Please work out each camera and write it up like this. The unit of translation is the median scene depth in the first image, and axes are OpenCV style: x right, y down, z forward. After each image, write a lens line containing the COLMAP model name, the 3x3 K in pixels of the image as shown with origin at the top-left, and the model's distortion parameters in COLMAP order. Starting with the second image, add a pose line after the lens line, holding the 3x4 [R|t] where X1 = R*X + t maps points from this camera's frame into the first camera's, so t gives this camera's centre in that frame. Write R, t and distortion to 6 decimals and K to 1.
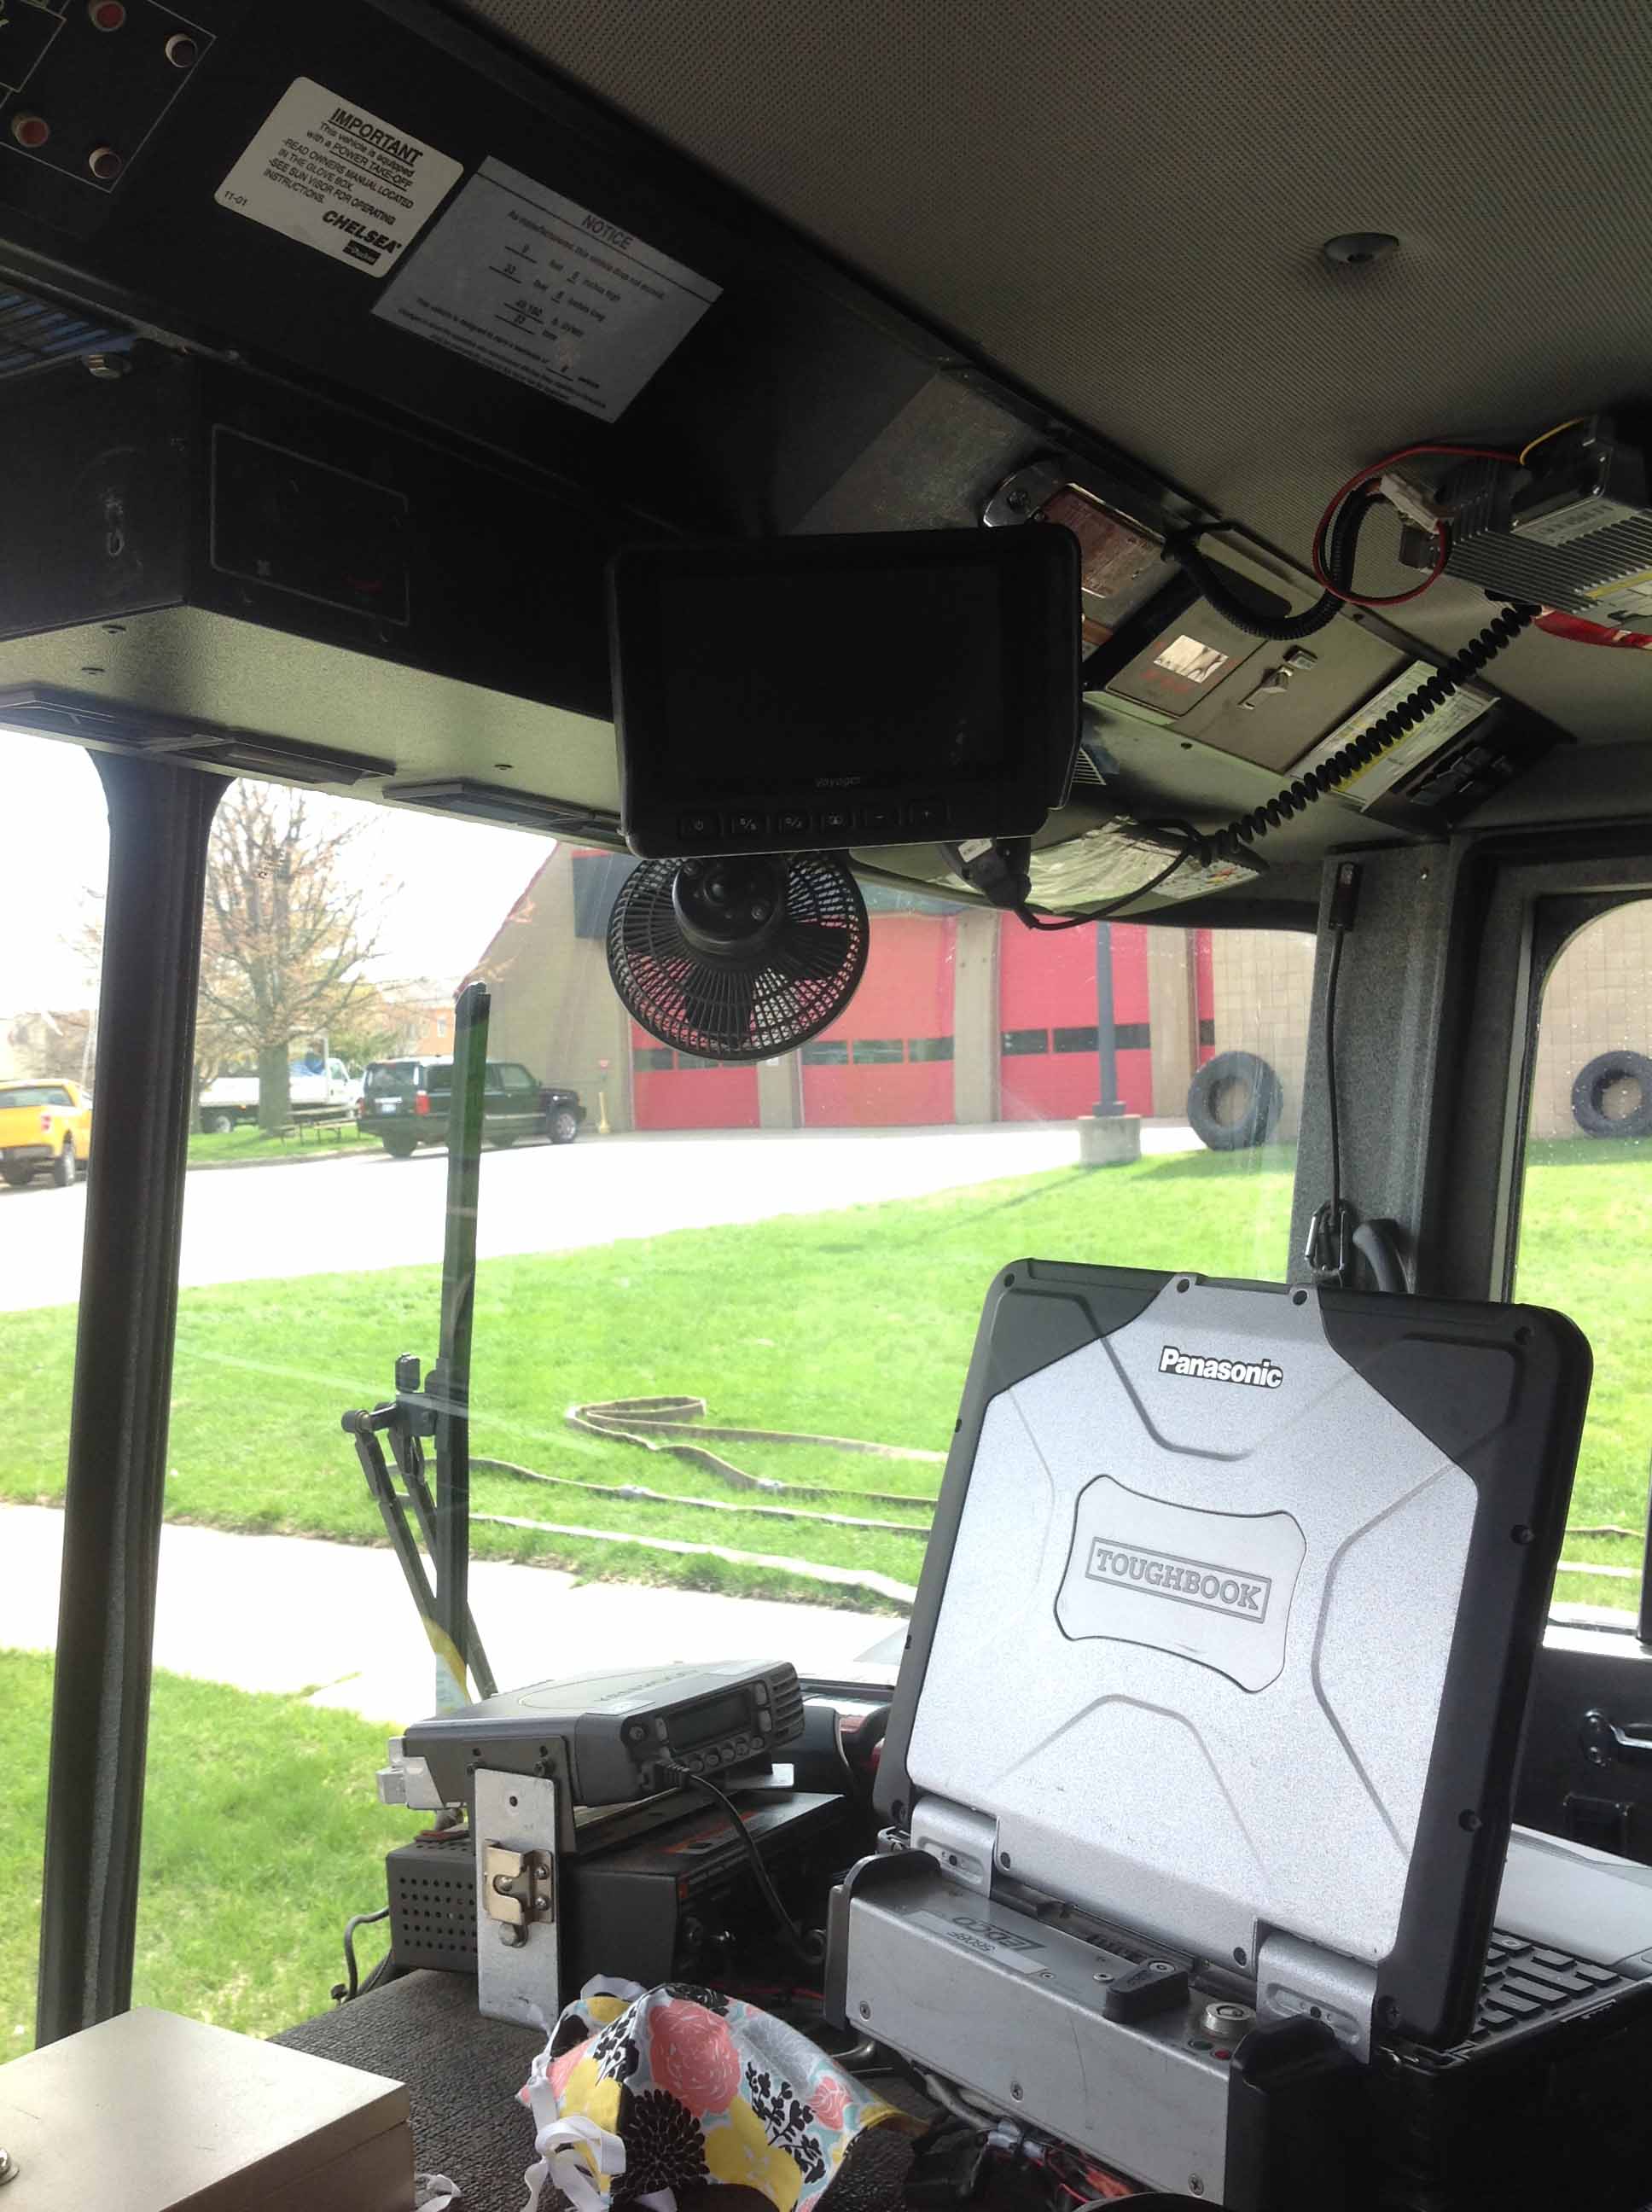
lens RADIAL K [[2178.8, 0, 826.0], [0, 2178.8, 1106.0], [0, 0, 1]] dist [0.176991, -0.463470]
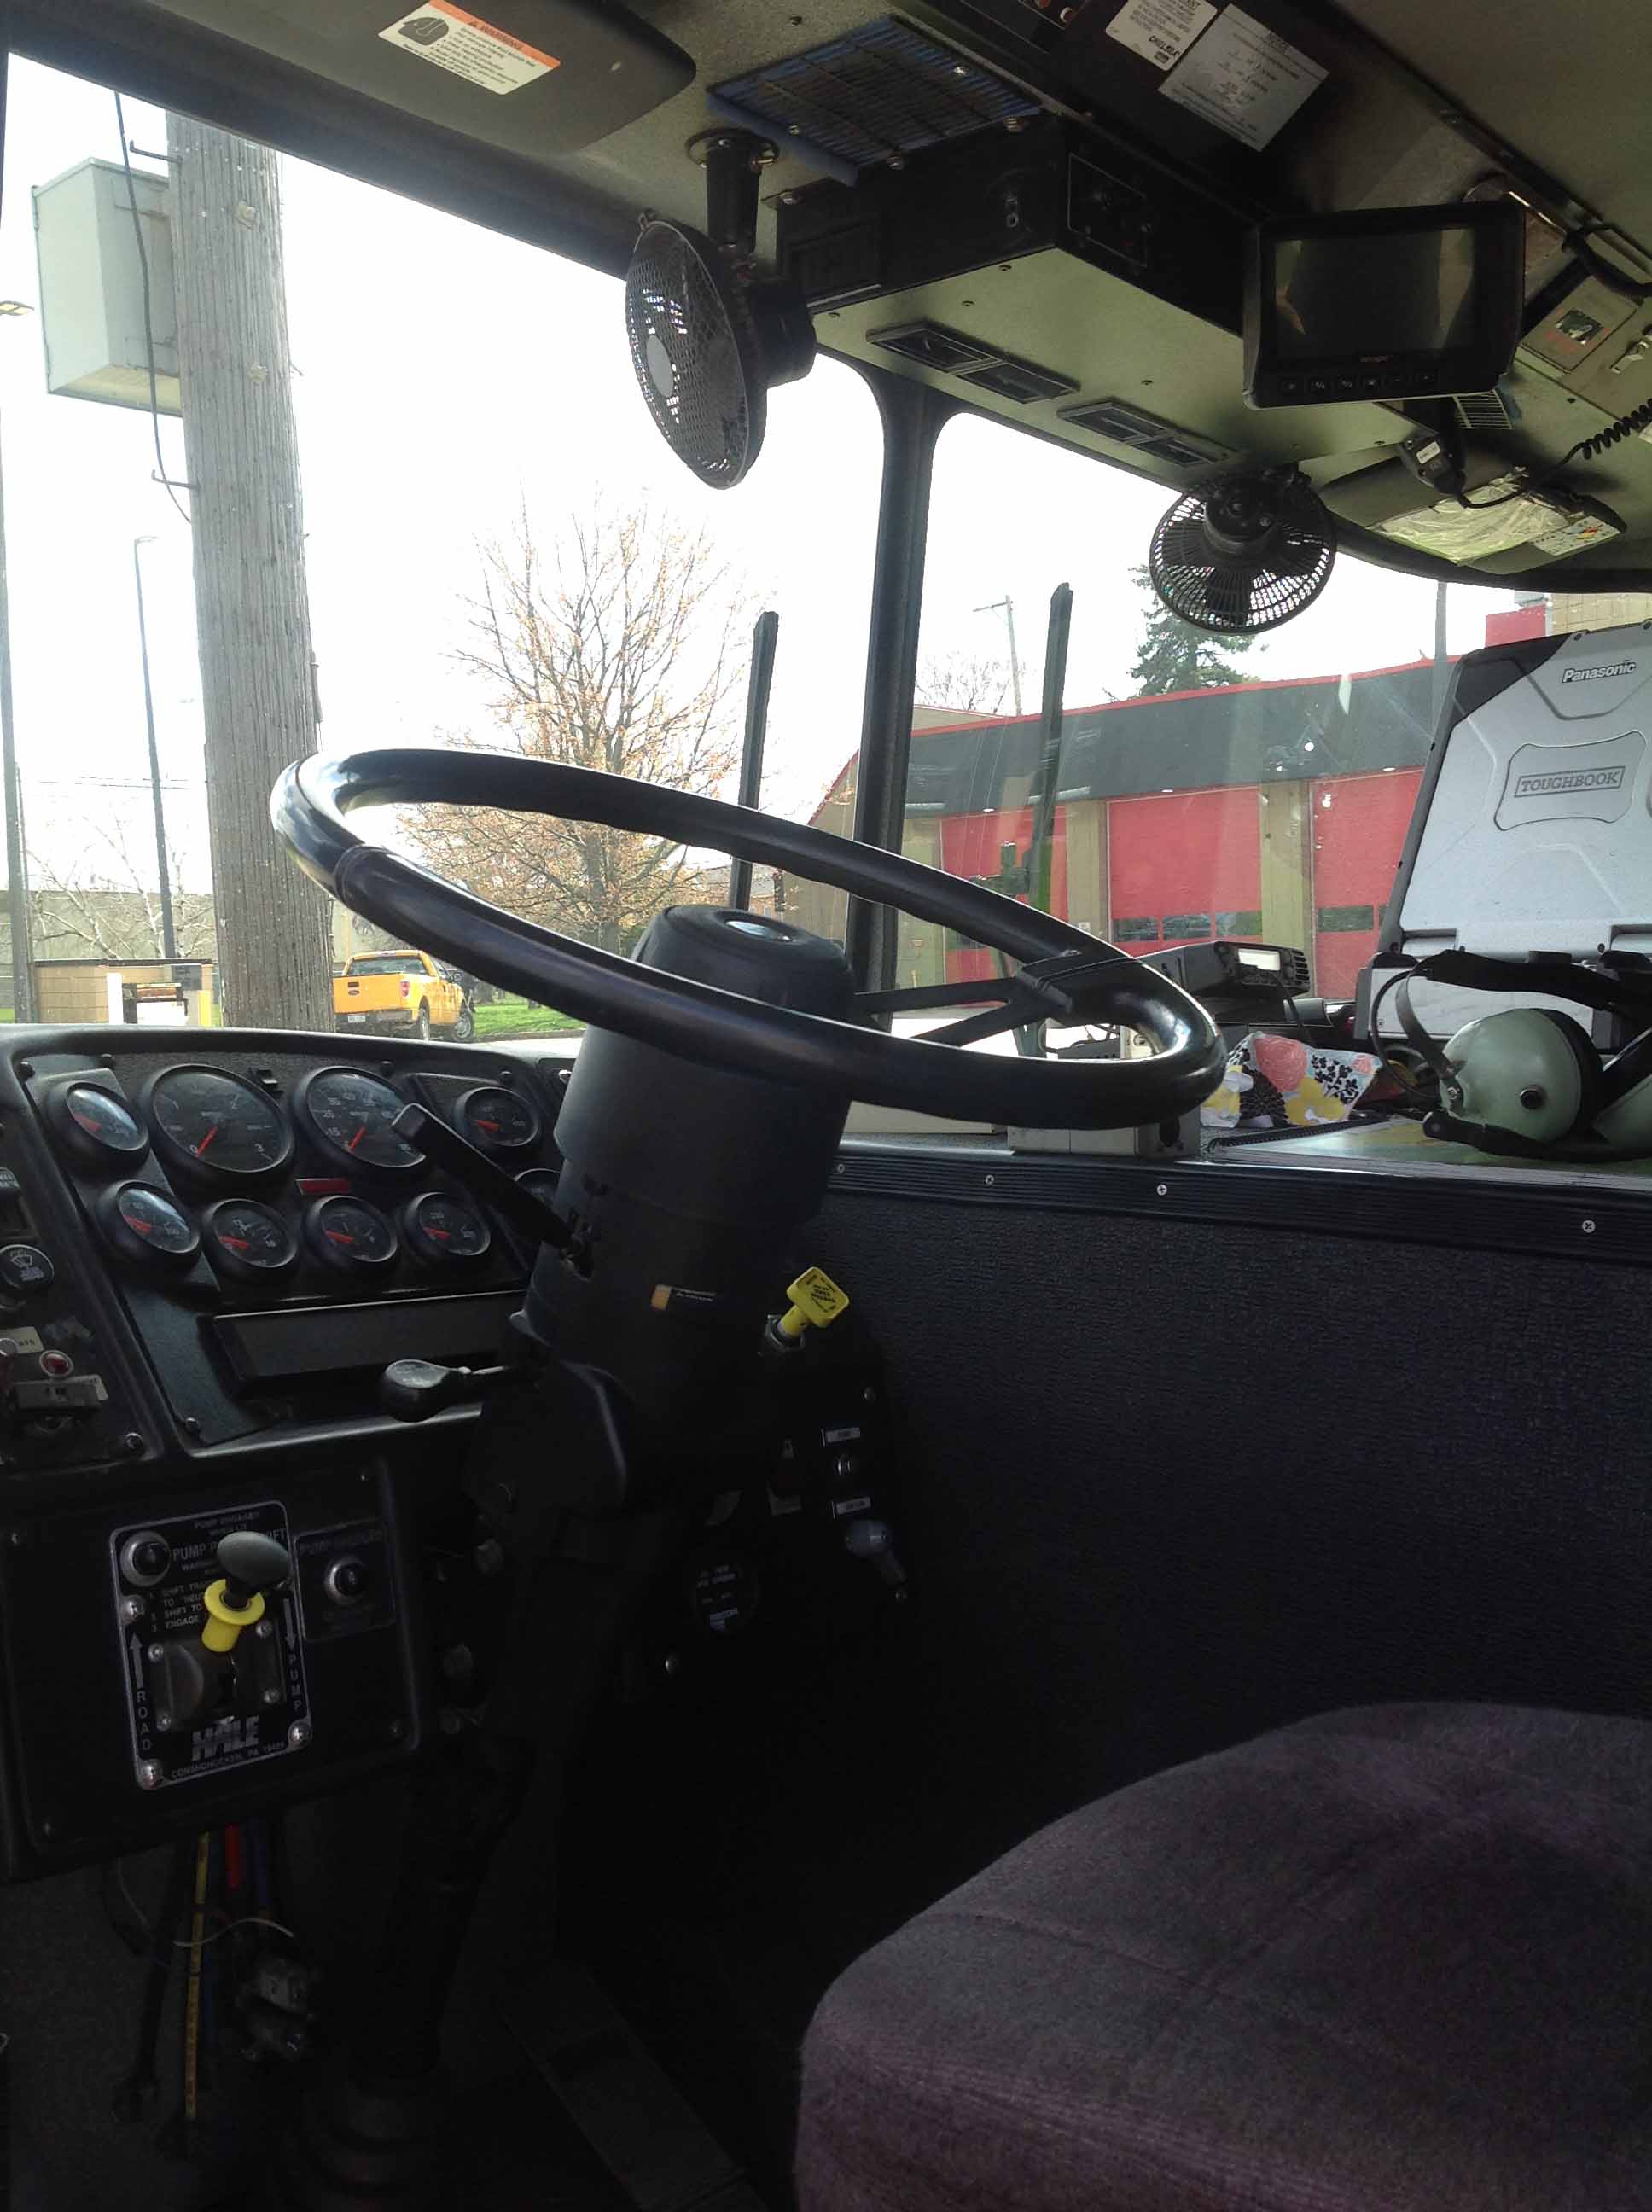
lens RADIAL K [[2264.1, 0, 767.0], [0, 2264.1, 1101.2], [0, 0, 1]] dist [0.157757, -0.329269]
pose [[0.988658, 0.018434, -0.149051, -0.171904], [-0.014461, 0.999512, 0.027695, 0.362748], [0.149489, -0.025226, 0.988442, -0.815057]]
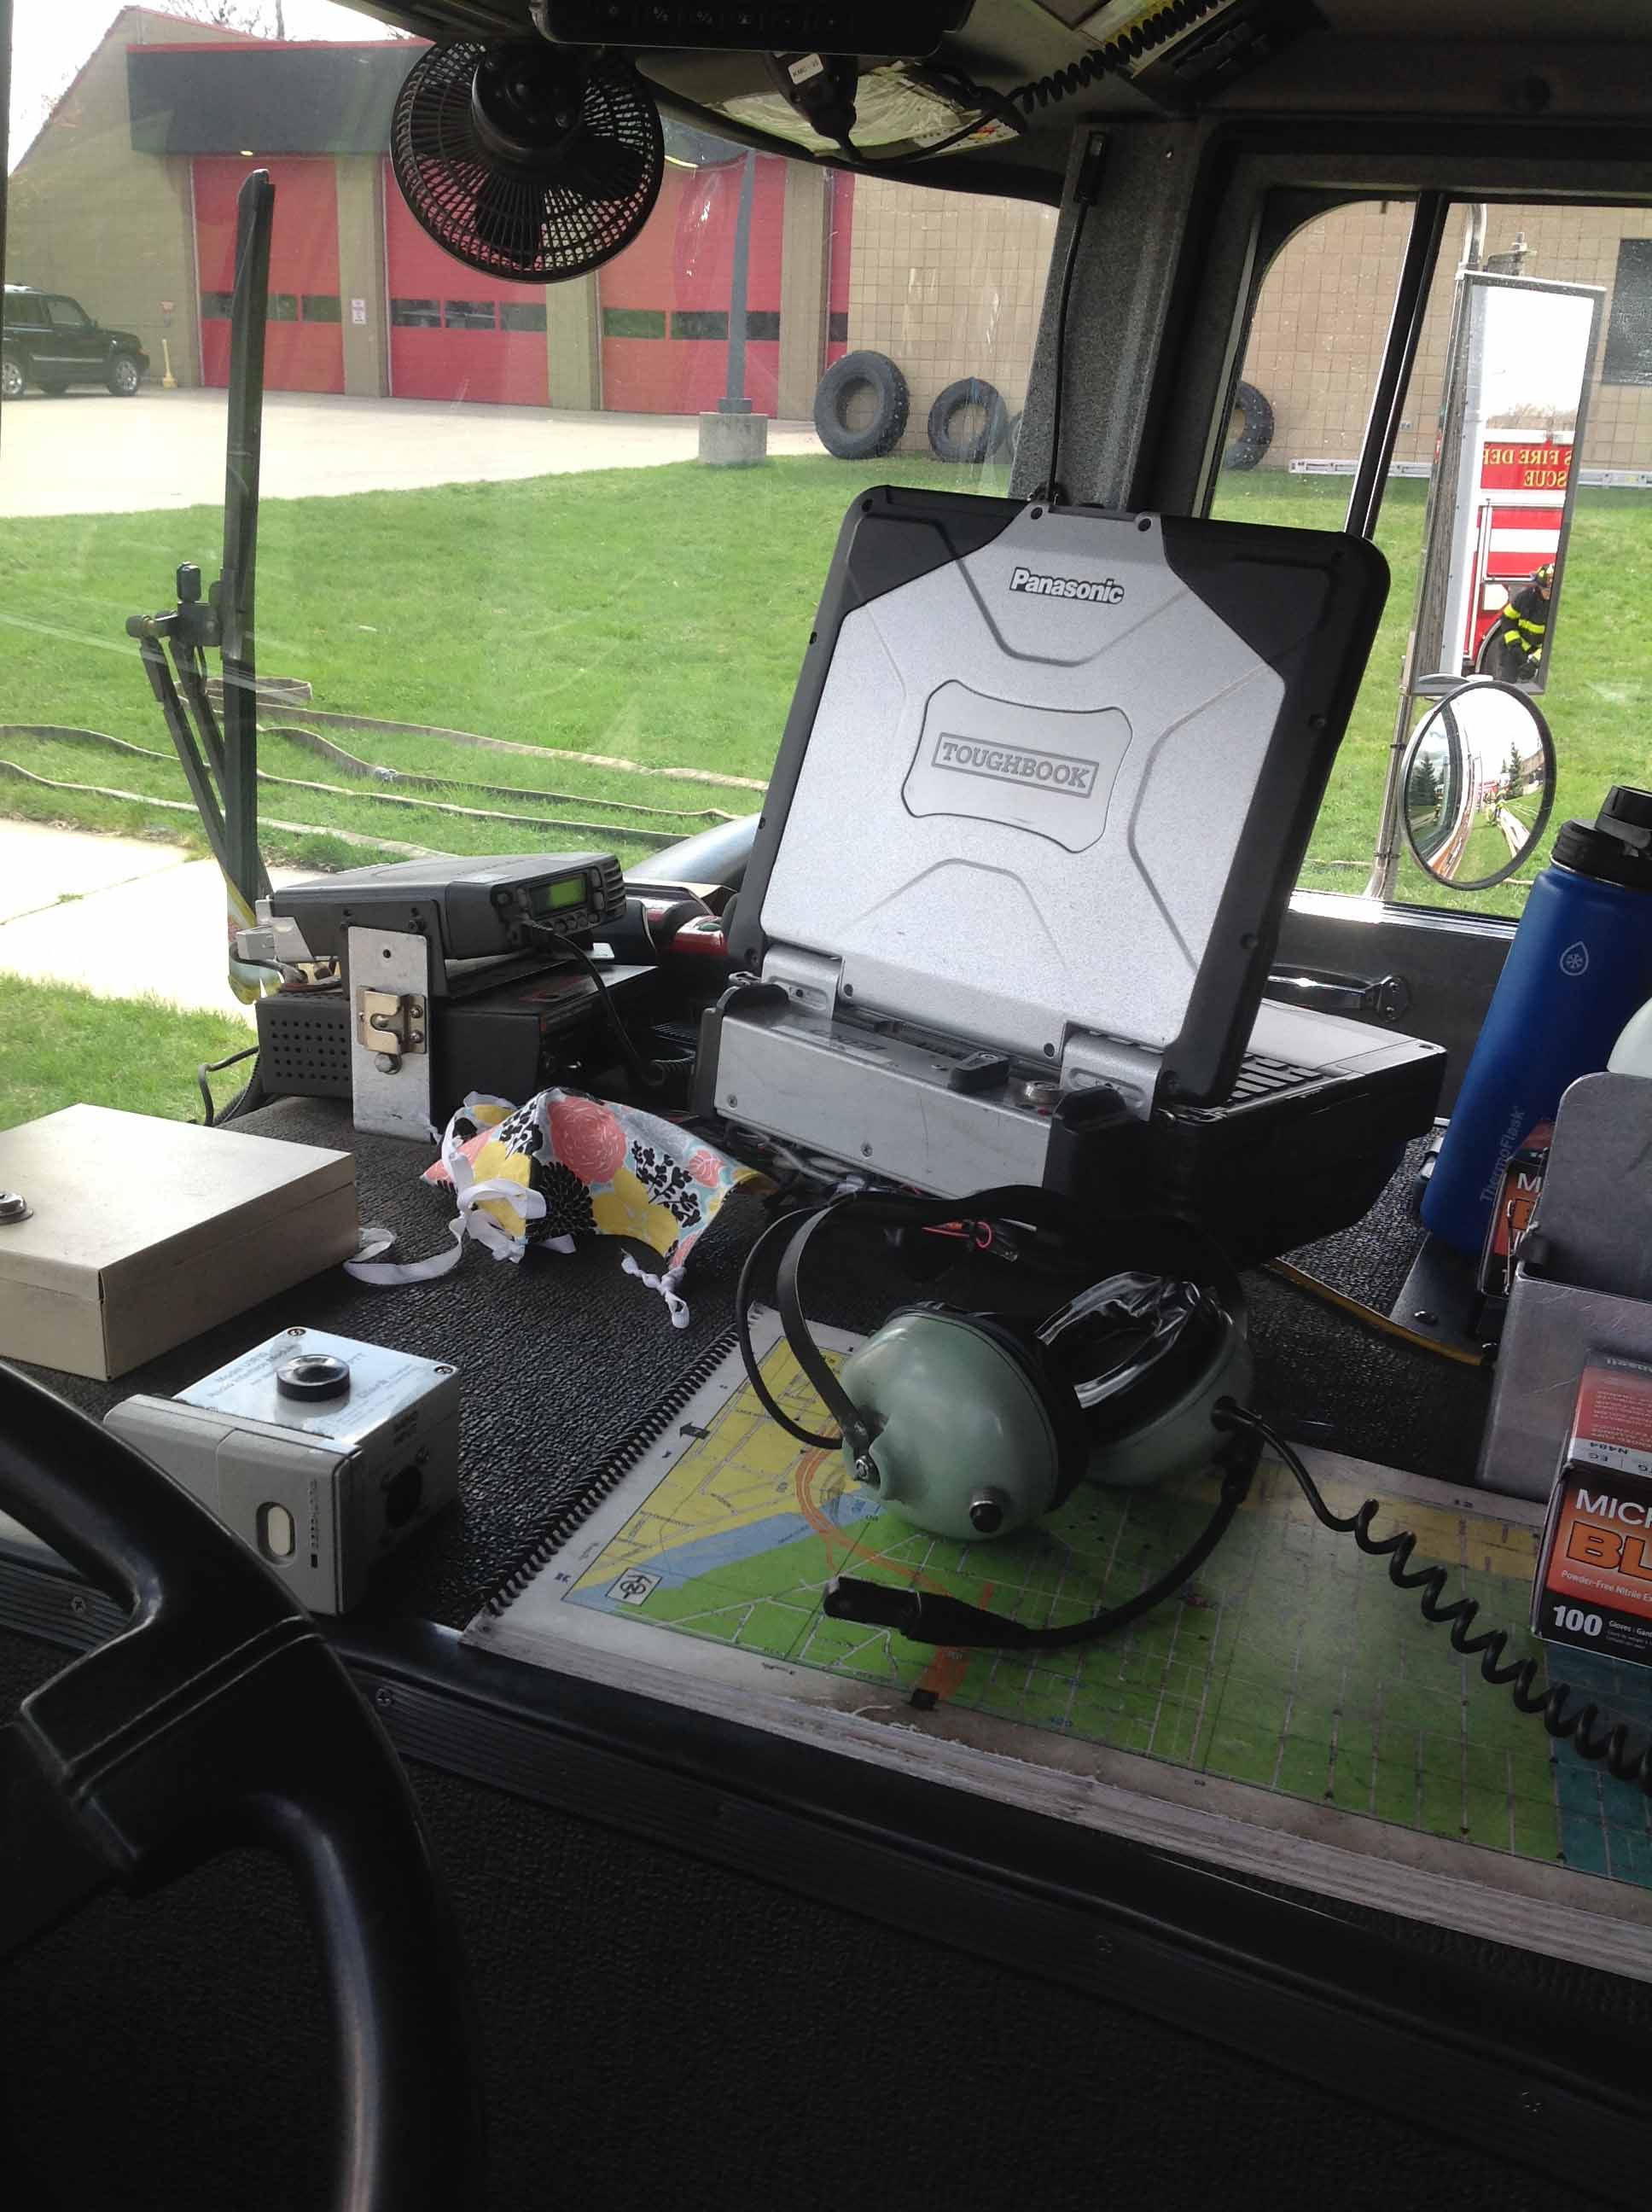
lens RADIAL K [[2157.8, 0, 829.2], [0, 2157.8, 1150.1], [0, 0, 1]] dist [0.179929, -0.399621]
pose [[0.980001, 0.010764, 0.198700, -0.144493], [-0.074412, 0.945916, 0.315762, 0.038803], [-0.184555, -0.324233, 0.927800, -0.125861]]
